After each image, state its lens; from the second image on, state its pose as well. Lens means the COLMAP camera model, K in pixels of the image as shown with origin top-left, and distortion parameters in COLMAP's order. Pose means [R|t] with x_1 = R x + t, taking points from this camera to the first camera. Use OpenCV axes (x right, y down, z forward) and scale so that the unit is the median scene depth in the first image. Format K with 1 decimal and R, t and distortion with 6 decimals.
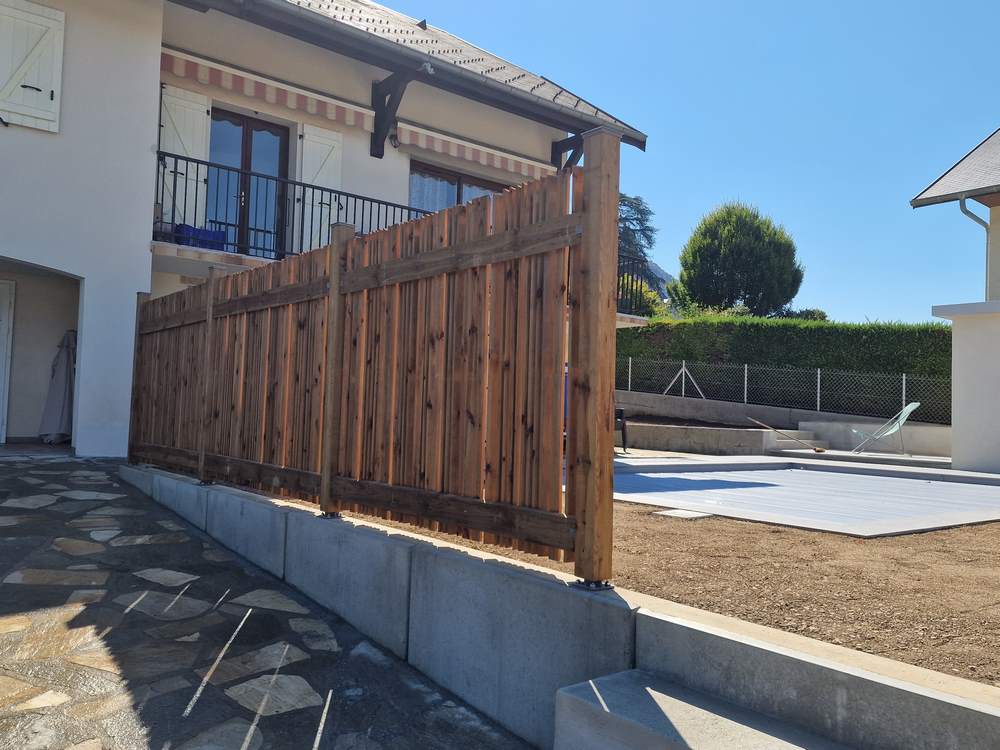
lens RADIAL K [[784.0, 0, 500.0], [0, 784.0, 375.0], [0, 0, 1]] dist [0.013989, -0.004277]
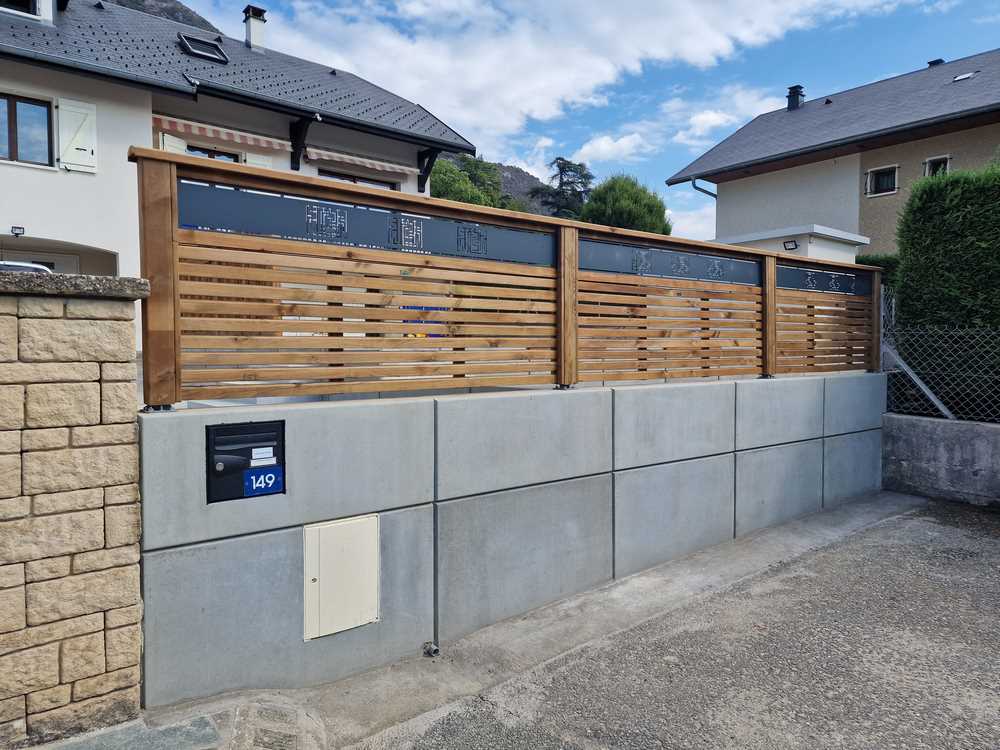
lens RADIAL K [[676.0, 0, 500.0], [0, 676.0, 375.0], [0, 0, 1]] dist [-0.004487, -0.005380]
pose [[0.998734, -0.042591, 0.026753, 0.154622], [0.040346, 0.996018, 0.079501, 0.033604], [-0.030032, -0.078321, 0.996476, -0.312449]]
